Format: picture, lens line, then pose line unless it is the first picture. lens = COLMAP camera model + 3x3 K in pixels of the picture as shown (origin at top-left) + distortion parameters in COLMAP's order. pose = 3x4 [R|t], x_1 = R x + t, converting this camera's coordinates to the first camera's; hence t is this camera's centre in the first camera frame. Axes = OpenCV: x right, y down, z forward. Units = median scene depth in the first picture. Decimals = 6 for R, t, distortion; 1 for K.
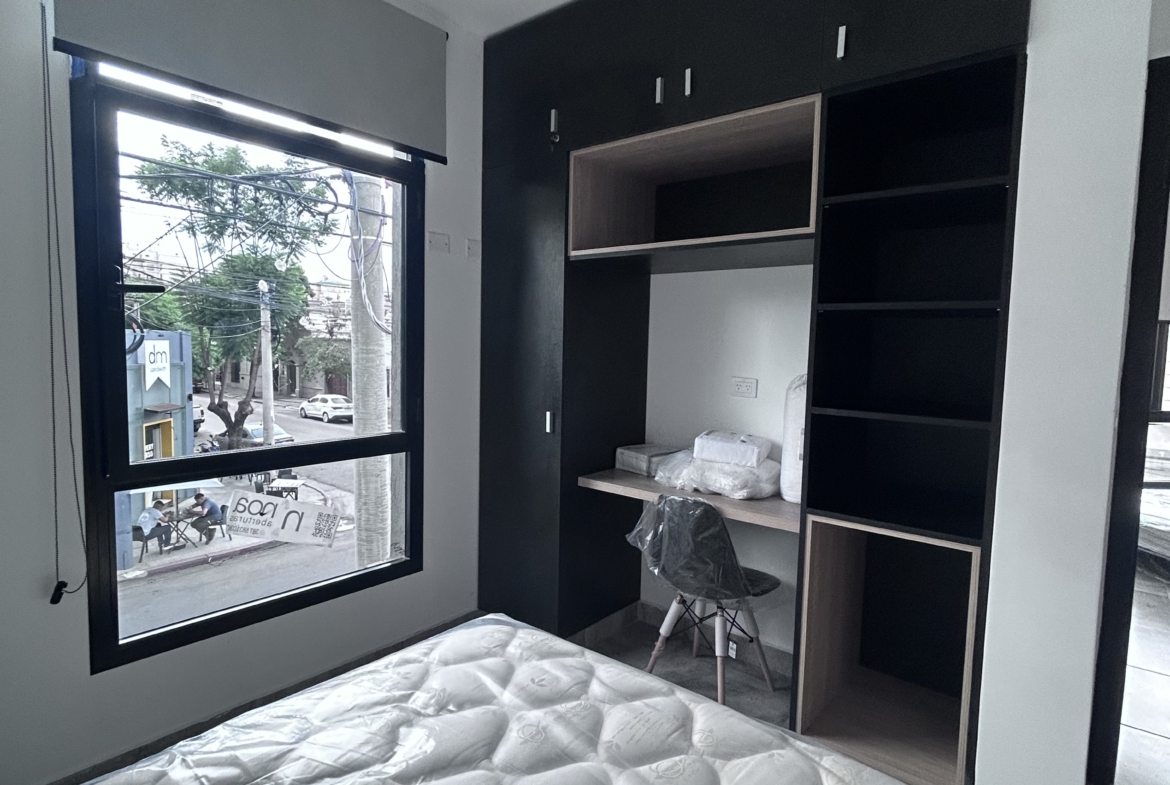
lens RADIAL K [[639.1, 0, 585.0], [0, 639.1, 392.5], [0, 0, 1]] dist [0.002017, 0.000315]
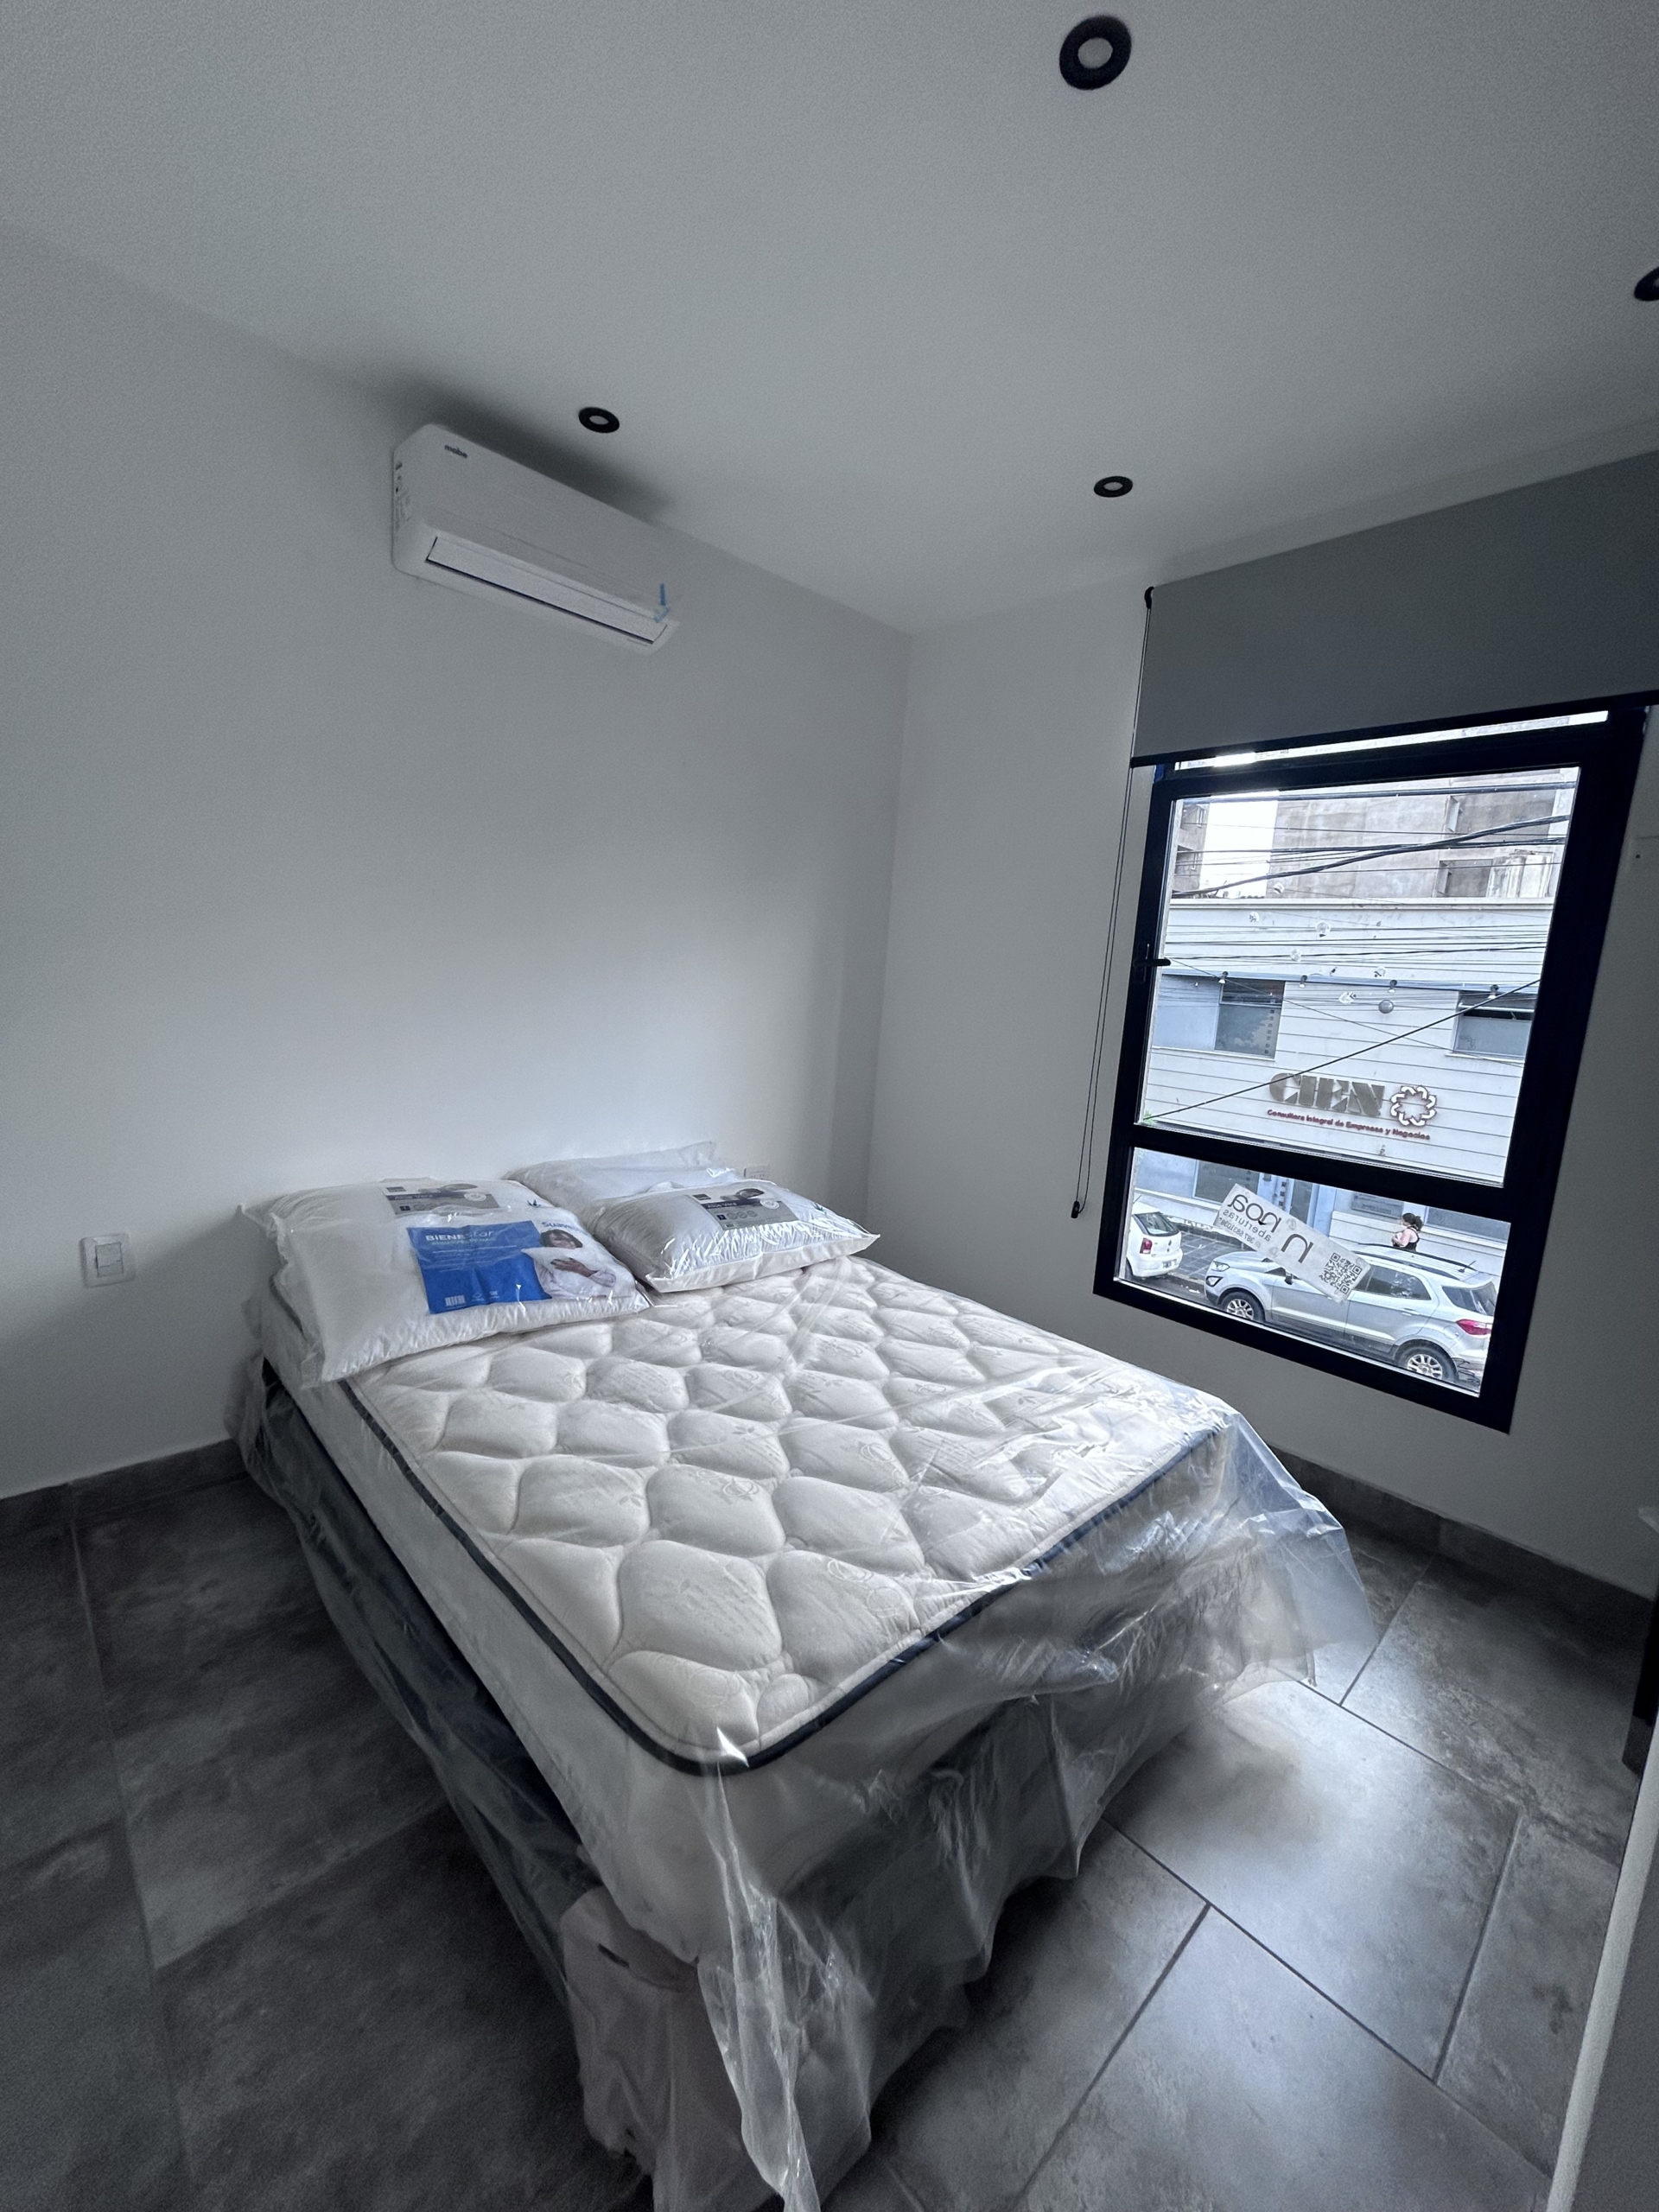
lens RADIAL K [[877.0, 0, 829.5], [0, 877.0, 1106.0], [0, 0, 1]] dist [0.014794, -0.006743]
pose [[-0.114114, 0.112820, -0.987041, 0.706924], [-0.154527, 0.979423, 0.129814, -0.026489], [0.981376, 0.167338, -0.094333, 0.519261]]
